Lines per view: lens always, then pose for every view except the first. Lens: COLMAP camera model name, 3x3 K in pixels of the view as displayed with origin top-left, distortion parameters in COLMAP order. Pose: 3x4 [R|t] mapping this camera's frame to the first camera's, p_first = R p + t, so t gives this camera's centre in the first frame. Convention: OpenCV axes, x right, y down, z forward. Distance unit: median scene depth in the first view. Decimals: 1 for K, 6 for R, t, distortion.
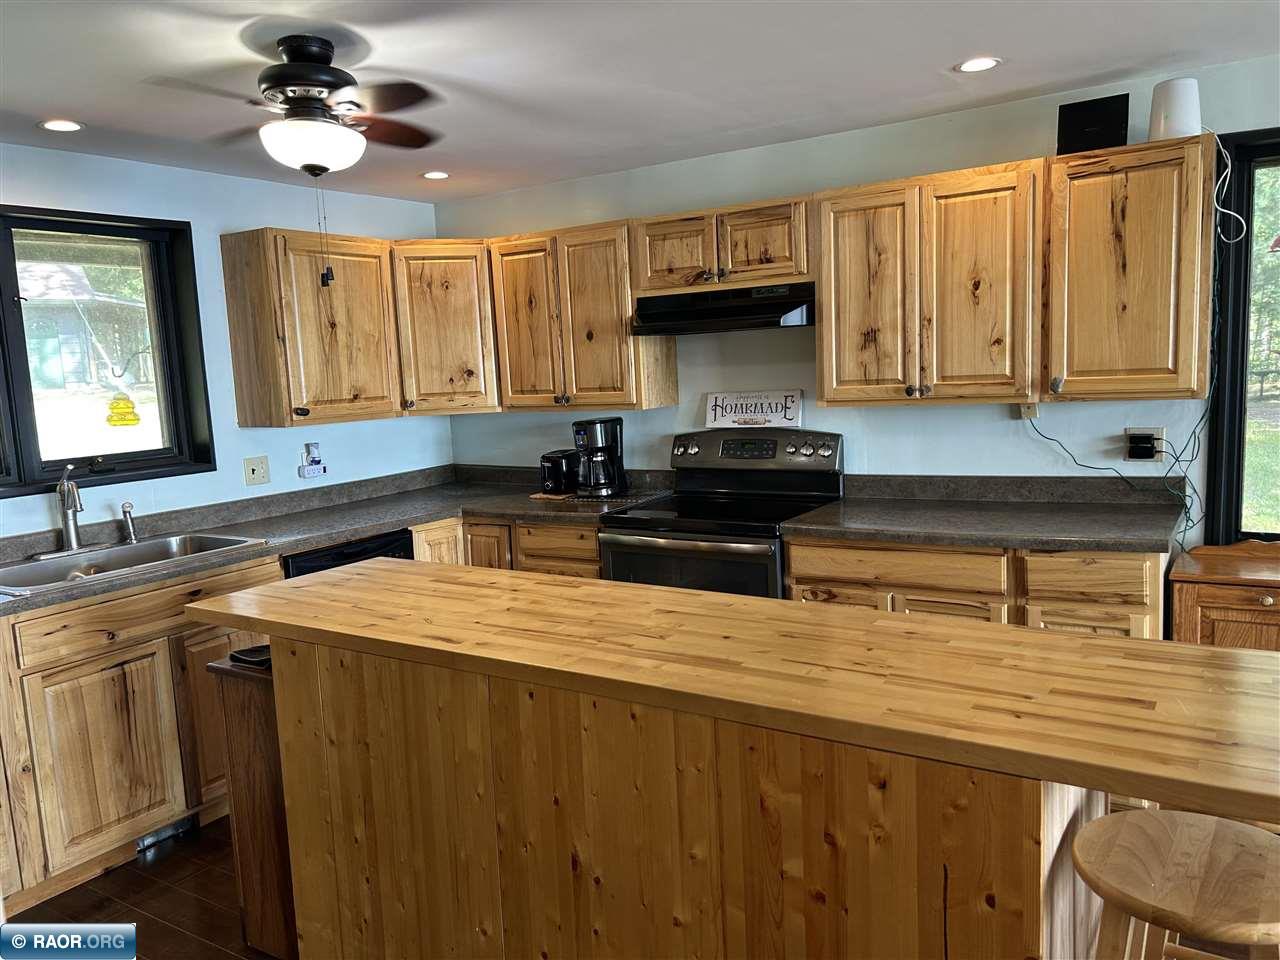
lens RADIAL K [[980.1, 0, 640.0], [0, 980.1, 480.0], [0, 0, 1]] dist [0.070475, -0.102151]
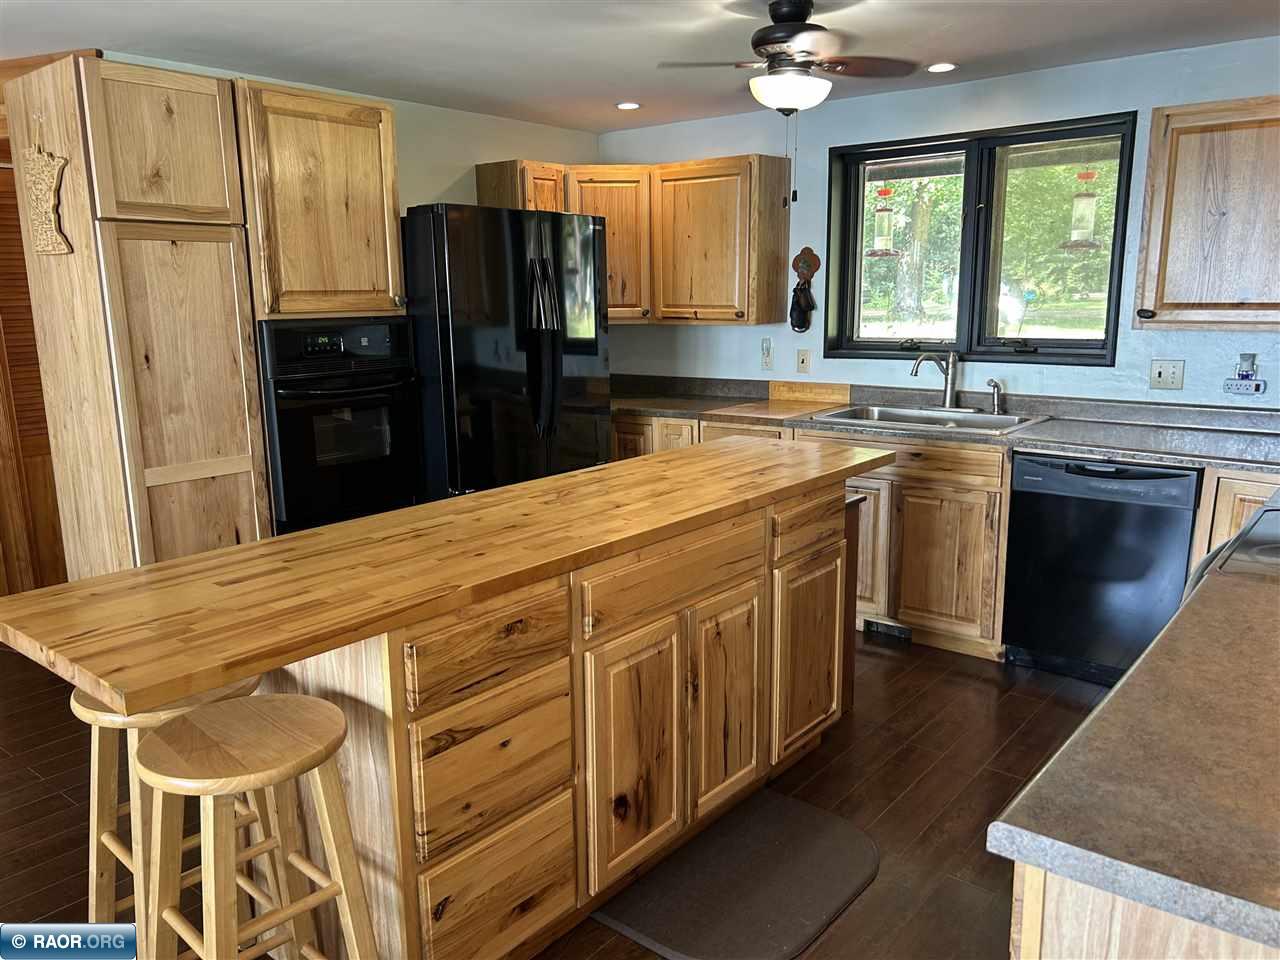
lens RADIAL K [[980.1, 0, 640.0], [0, 980.1, 480.0], [0, 0, 1]] dist [0.070475, -0.102151]
pose [[-0.123824, 0.233061, -0.964547, 0.644378], [-0.104789, 0.963521, 0.246265, -0.099444], [0.986756, 0.131567, -0.094885, 0.657593]]
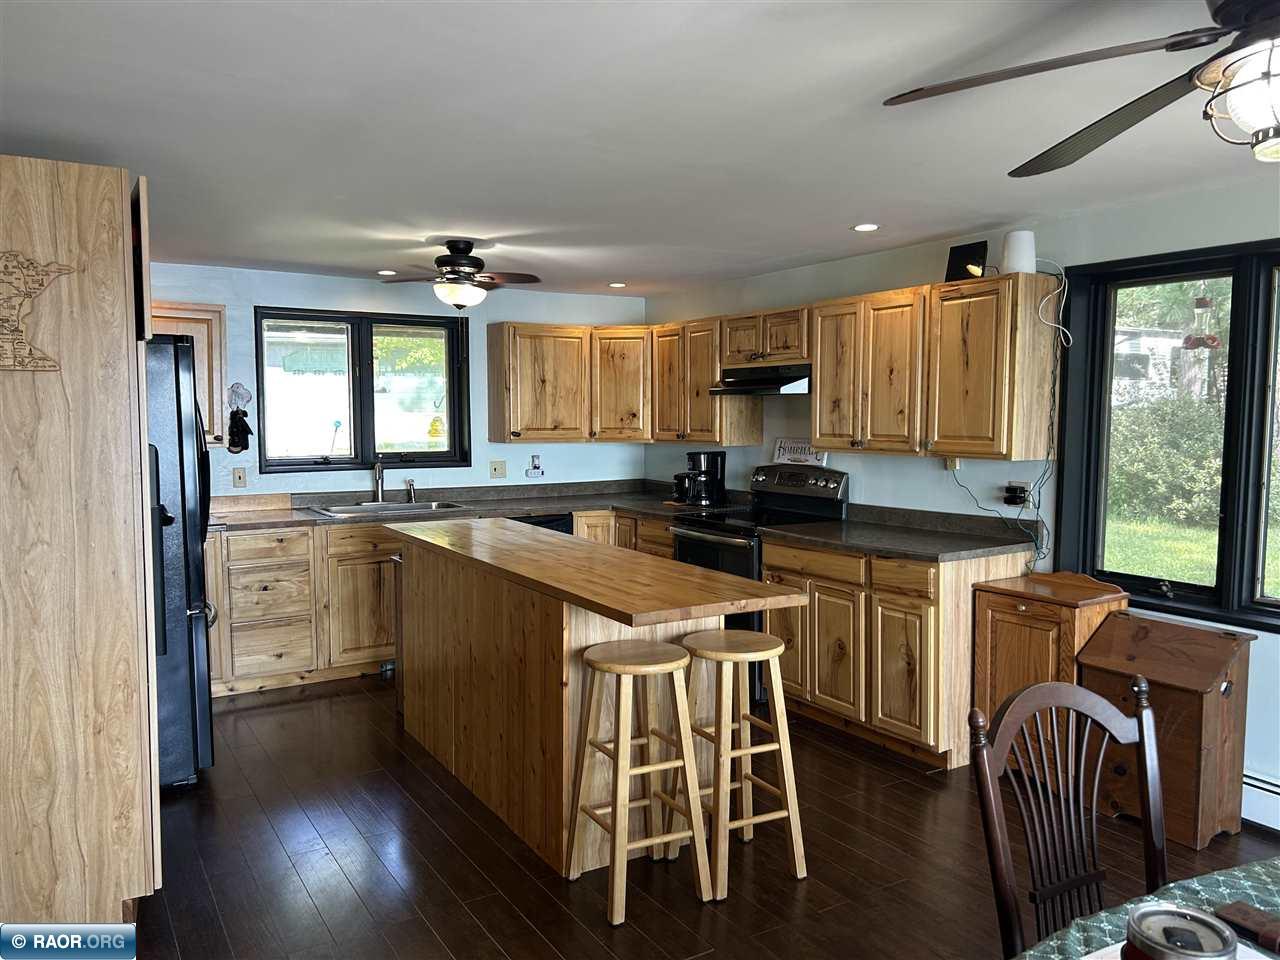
lens RADIAL K [[980.1, 0, 640.0], [0, 980.1, 480.0], [0, 0, 1]] dist [0.070475, -0.102151]
pose [[0.897162, 0.078267, -0.434712, 0.544643], [-0.095474, 0.995272, -0.017849, 0.014656], [0.431260, 0.057517, 0.900393, -0.353748]]
